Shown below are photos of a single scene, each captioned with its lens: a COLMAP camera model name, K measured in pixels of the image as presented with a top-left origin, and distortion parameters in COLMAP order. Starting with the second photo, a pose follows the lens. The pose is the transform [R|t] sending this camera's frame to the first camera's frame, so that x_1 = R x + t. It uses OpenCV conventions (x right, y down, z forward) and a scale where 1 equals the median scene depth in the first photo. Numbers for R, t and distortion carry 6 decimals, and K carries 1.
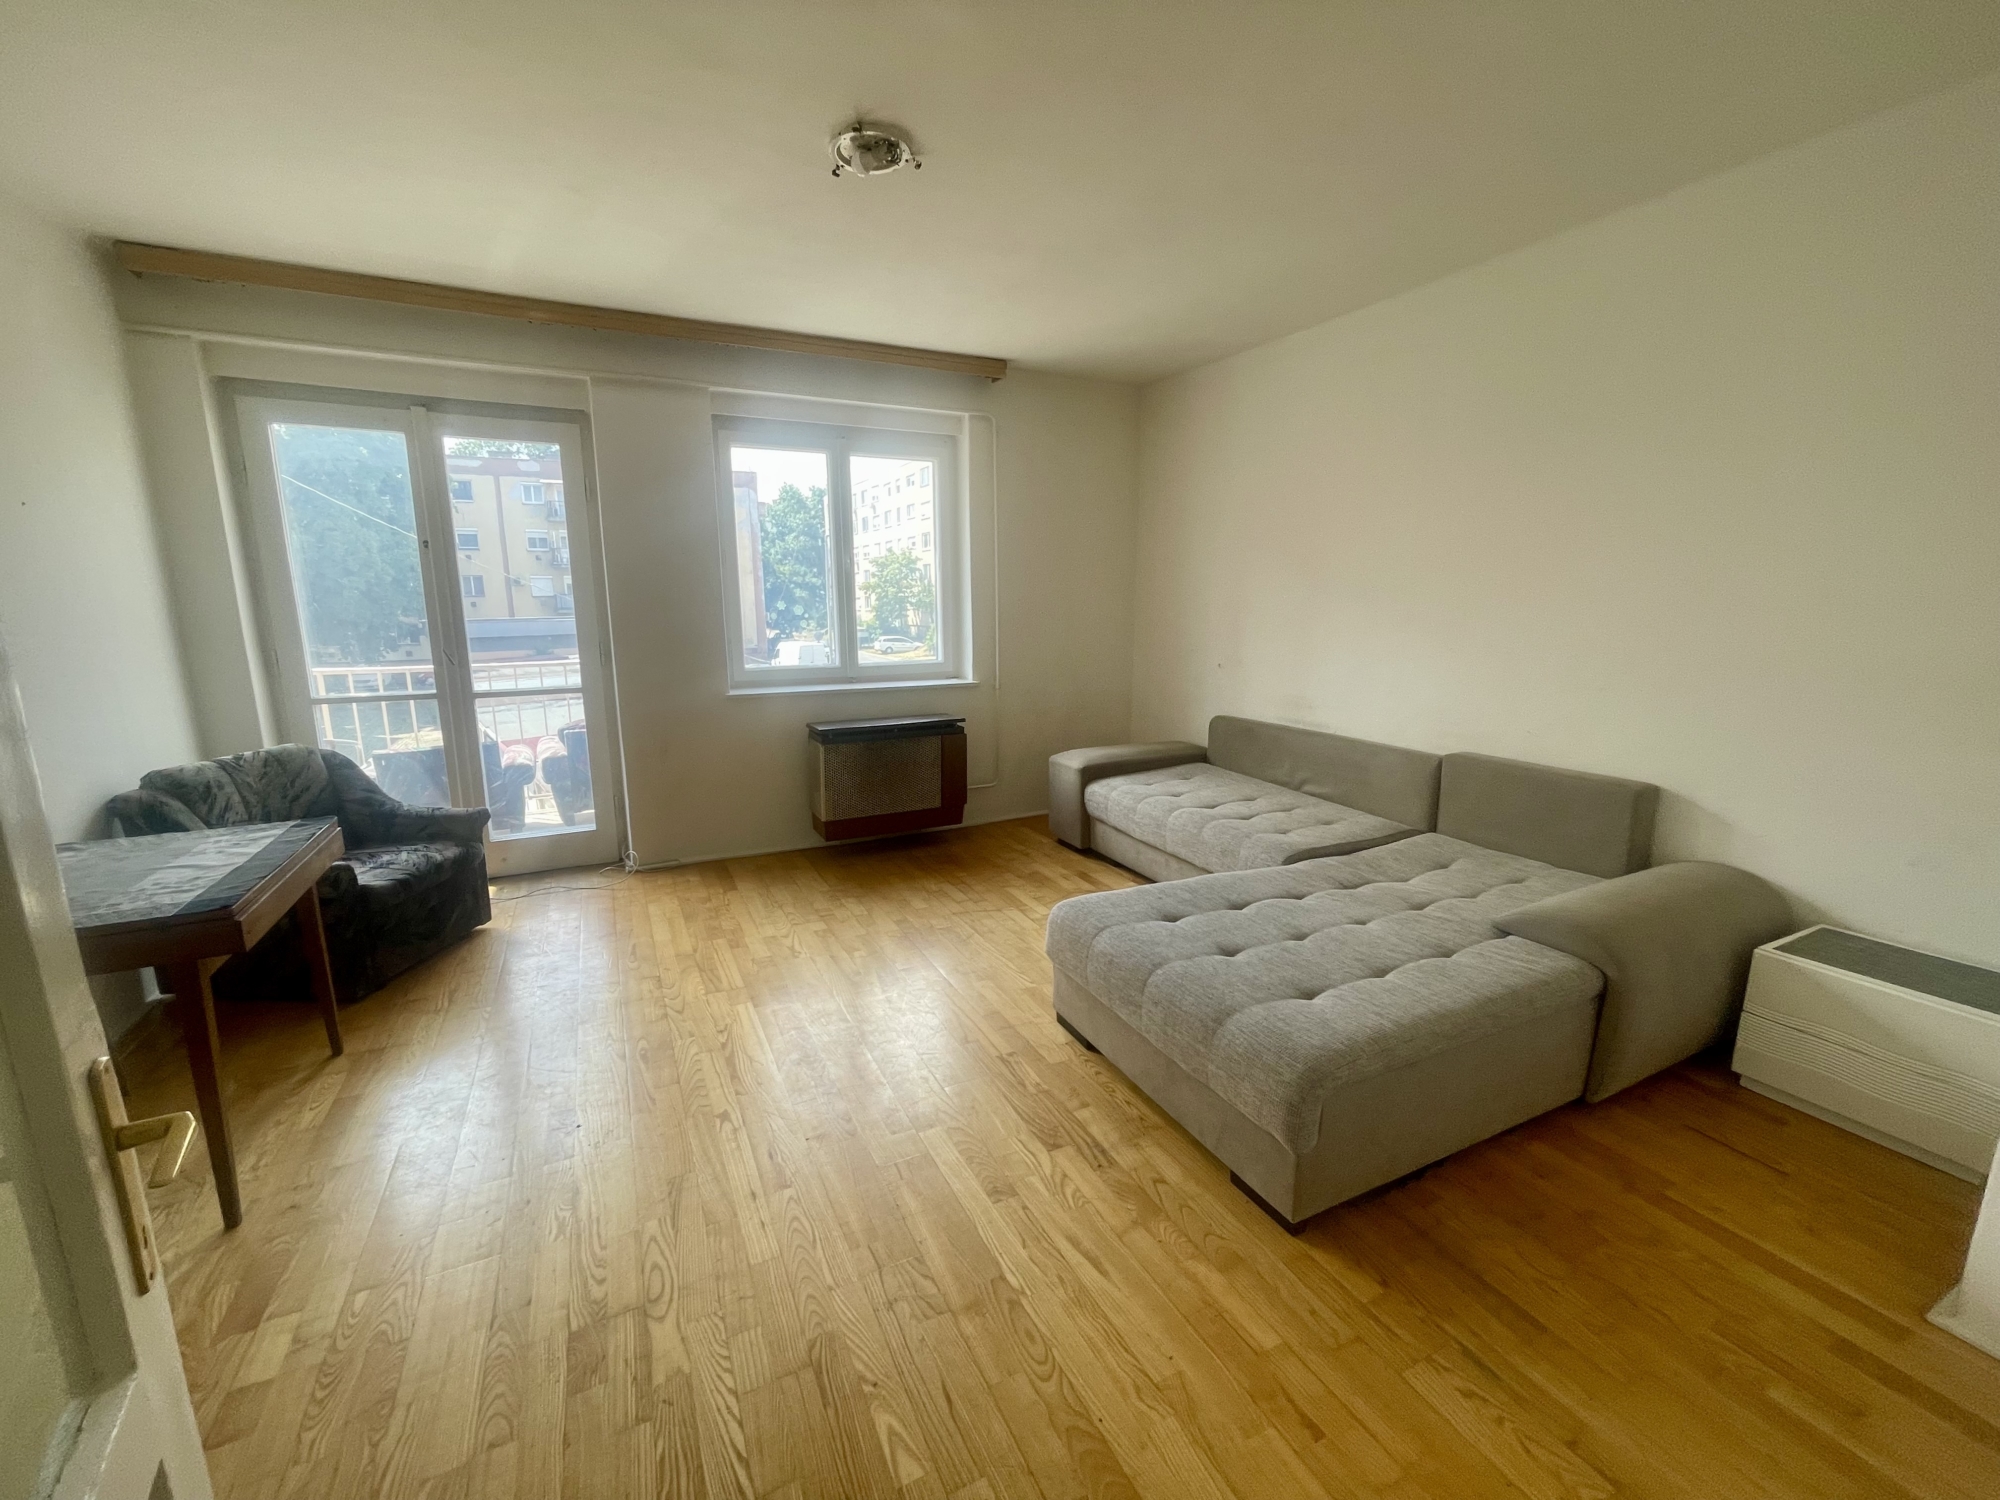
lens RADIAL K [[803.6, 0, 987.0], [0, 803.6, 753.0], [0, 0, 1]] dist [0.001576, -0.000155]
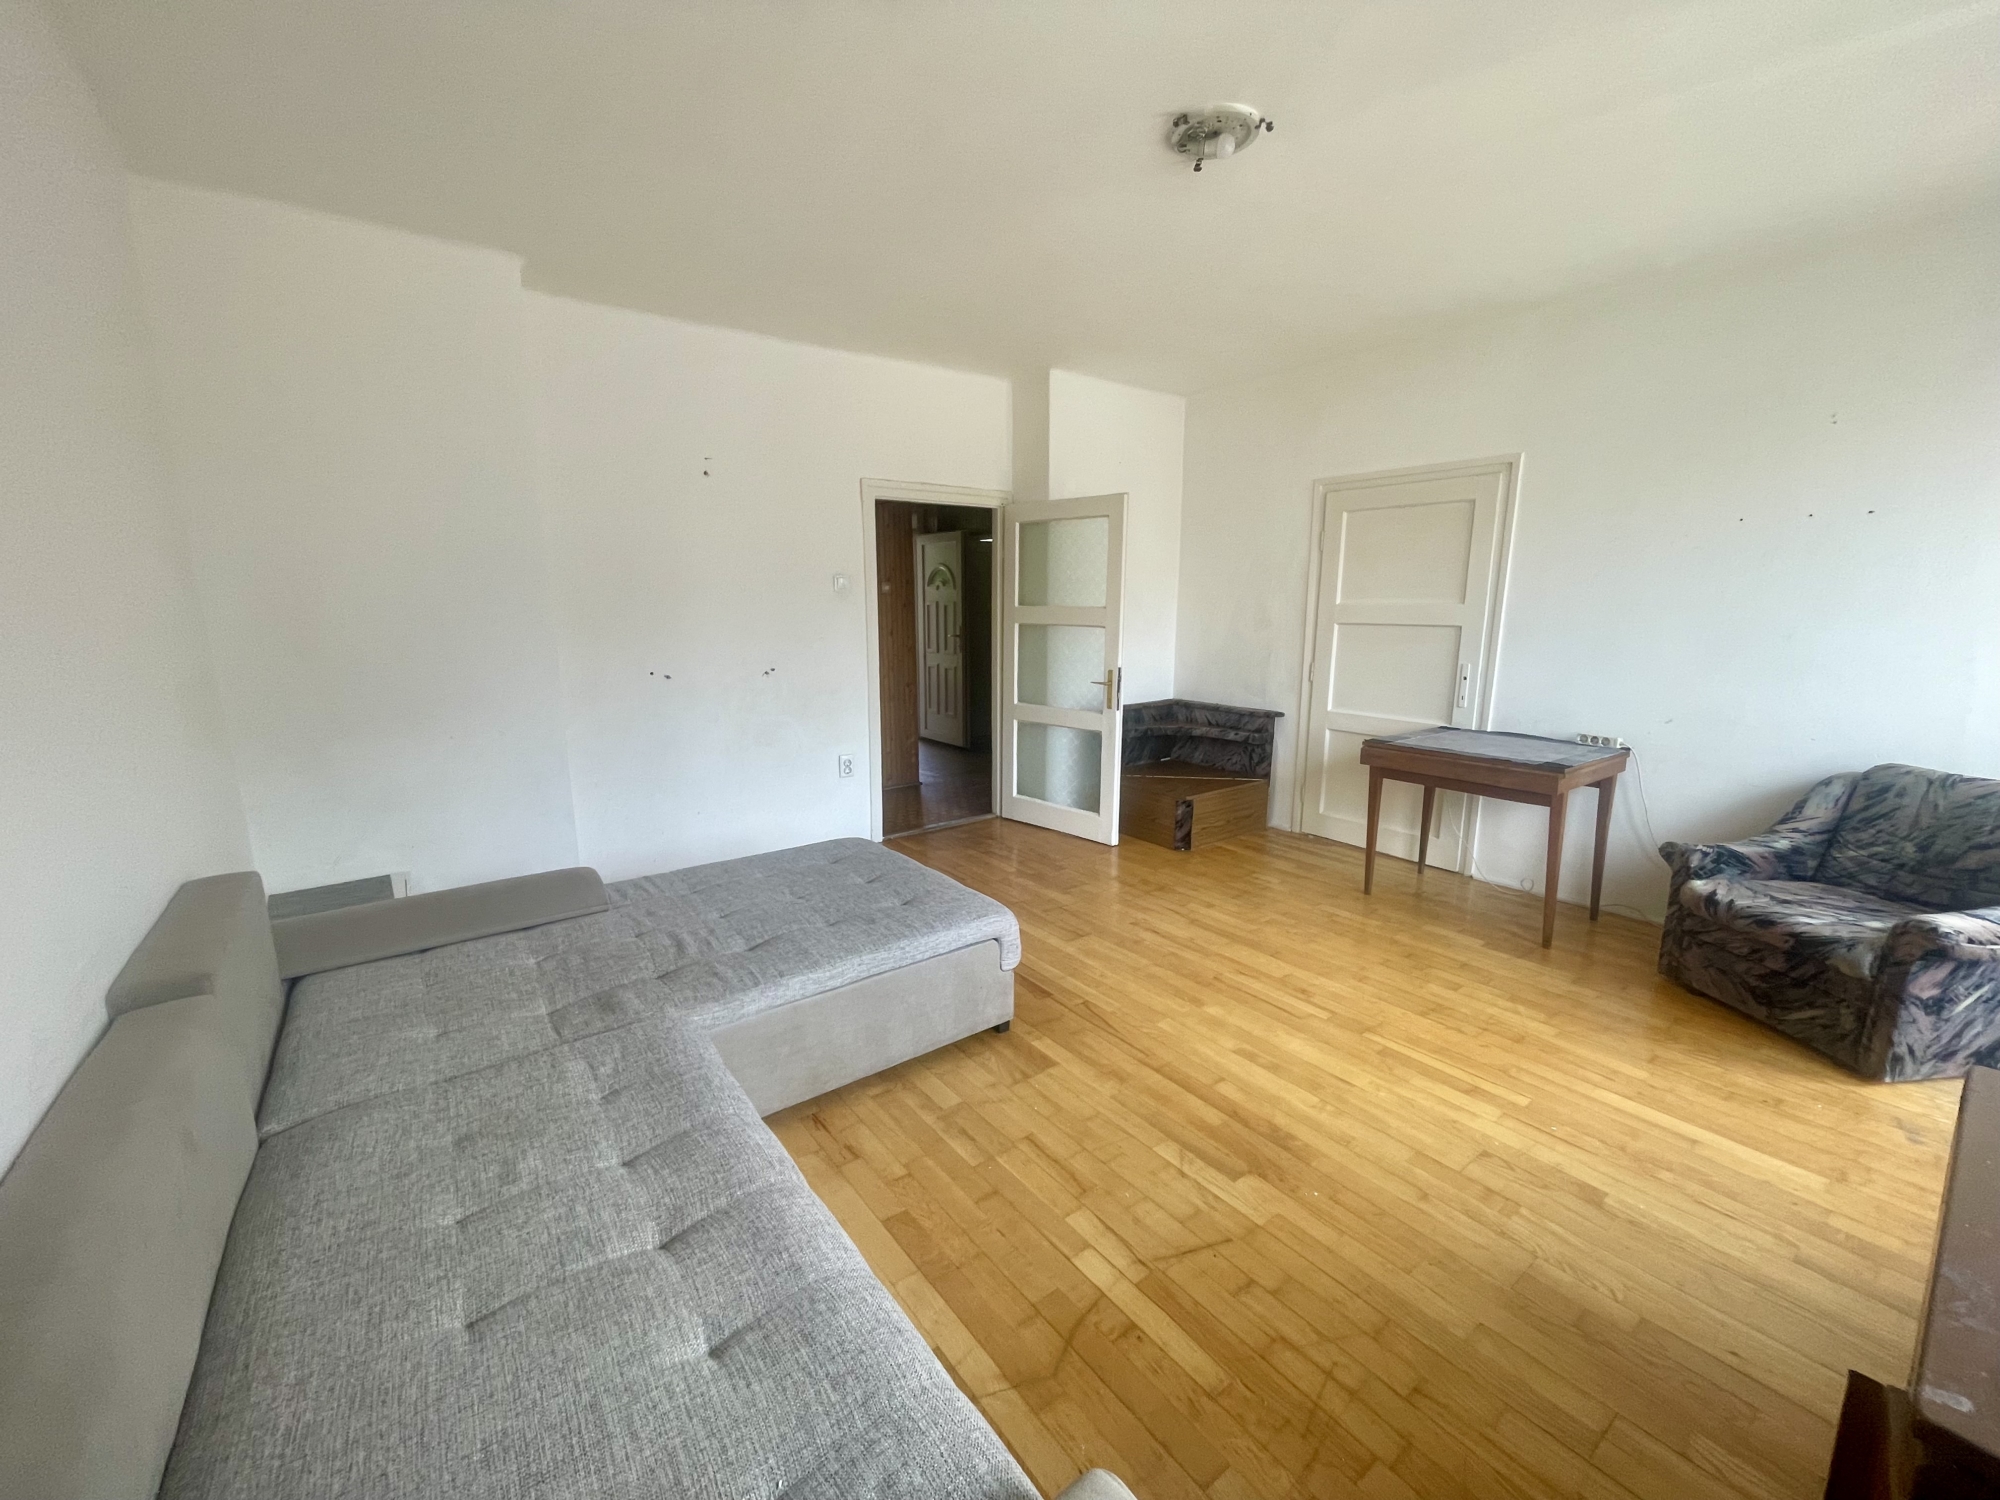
lens RADIAL K [[803.6, 0, 987.0], [0, 803.6, 753.0], [0, 0, 1]] dist [0.001576, -0.000155]
pose [[-0.983103, 0.046993, -0.176921, 0.178541], [-0.020116, 0.932899, 0.359577, -0.223535], [0.181947, 0.357060, -0.916190, 1.169143]]
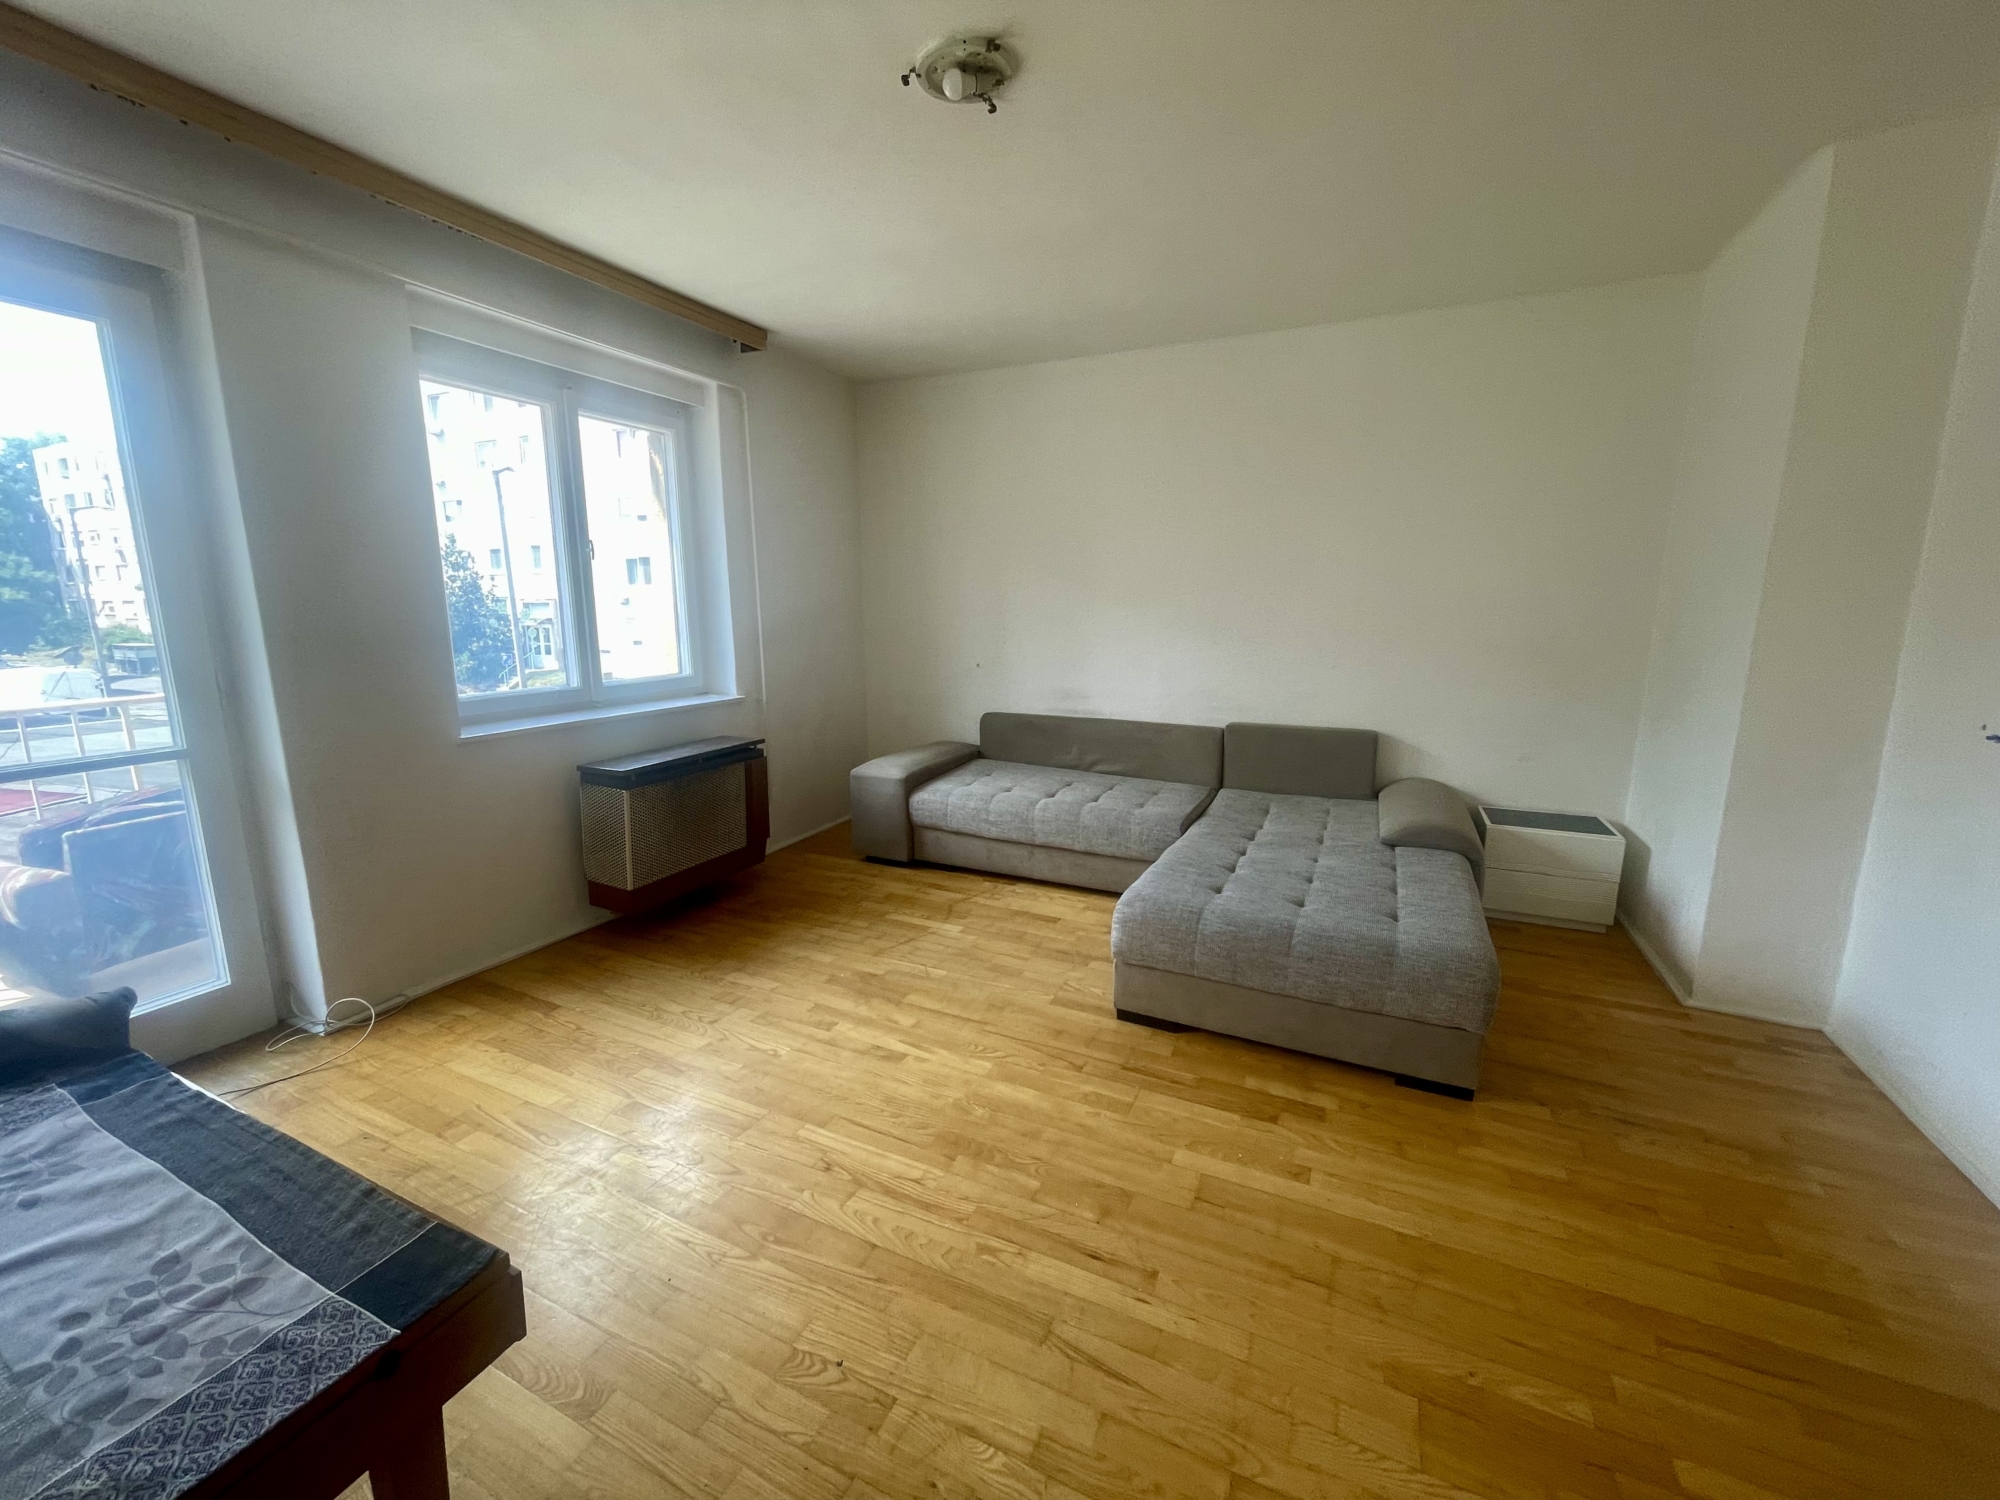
lens RADIAL K [[803.6, 0, 987.0], [0, 803.6, 753.0], [0, 0, 1]] dist [0.001576, -0.000155]
pose [[0.786939, -0.110023, 0.607142, -0.404569], [0.113711, 0.992980, 0.032559, -0.031798], [-0.606462, 0.043417, 0.793926, 0.188583]]
